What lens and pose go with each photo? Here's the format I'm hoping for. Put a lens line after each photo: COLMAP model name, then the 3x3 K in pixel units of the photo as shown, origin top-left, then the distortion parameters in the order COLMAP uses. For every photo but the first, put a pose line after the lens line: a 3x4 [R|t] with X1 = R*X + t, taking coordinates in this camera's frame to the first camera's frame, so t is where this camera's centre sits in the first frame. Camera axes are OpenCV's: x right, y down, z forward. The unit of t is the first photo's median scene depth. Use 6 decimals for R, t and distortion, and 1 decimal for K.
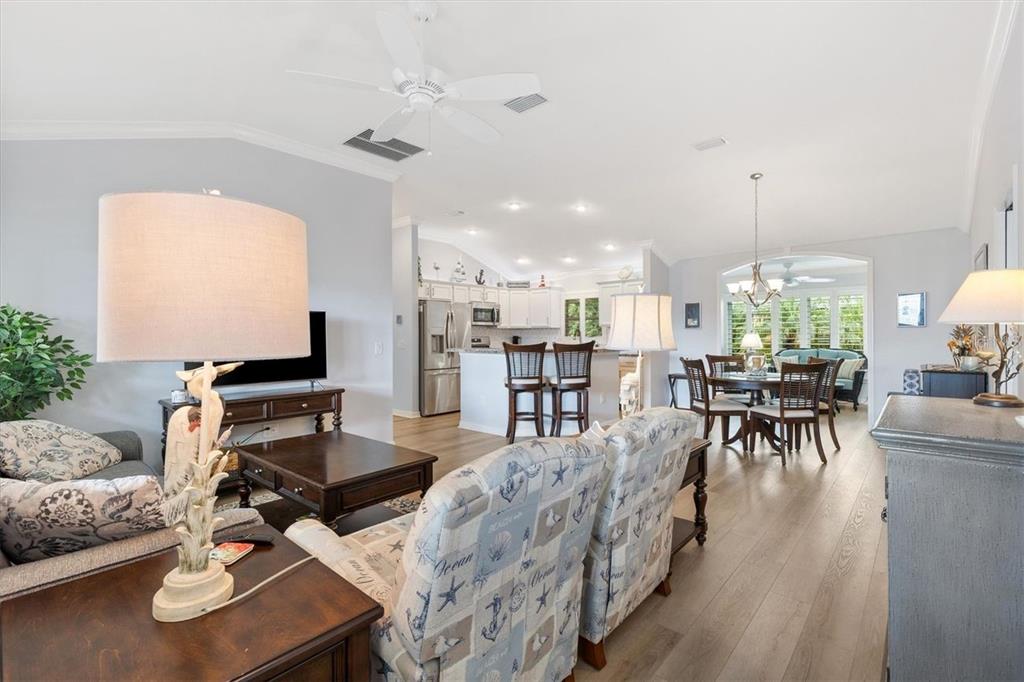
lens RADIAL K [[459.1, 0, 511.0], [0, 459.1, 336.7], [0, 0, 1]] dist [0.002724, 0.000316]
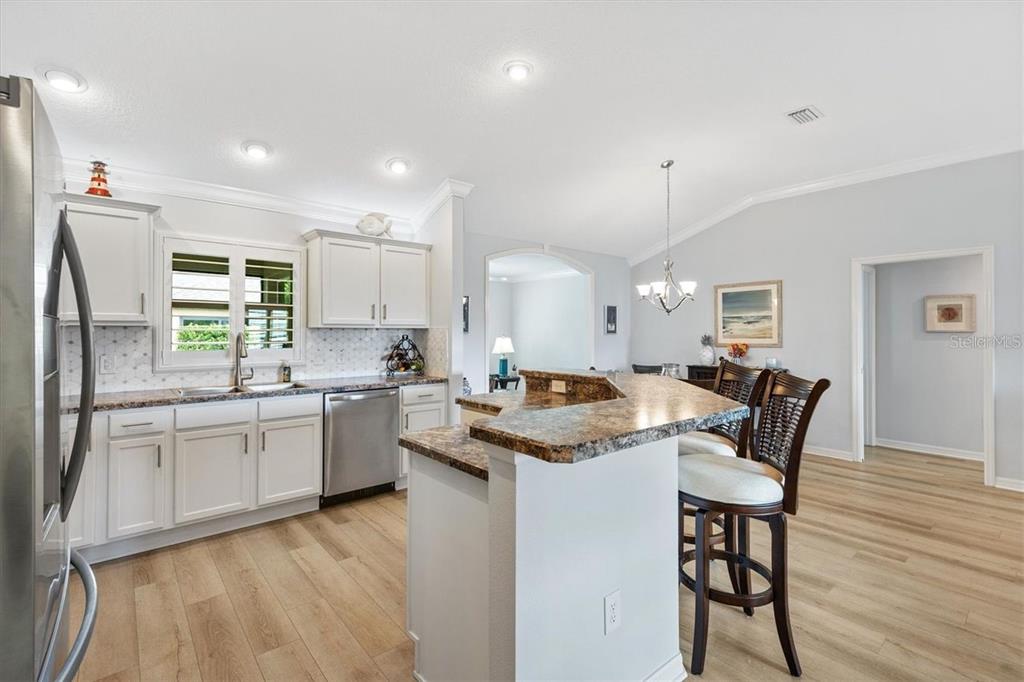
lens RADIAL K [[465.4, 0, 515.7], [0, 465.4, 333.0], [0, 0, 1]] dist [0.010008, -0.000660]
pose [[0.121878, 0.004096, 0.992537, -0.239189], [-0.000506, 0.999992, -0.004065, -0.013585], [-0.992545, -0.000007, 0.121879, 0.728111]]
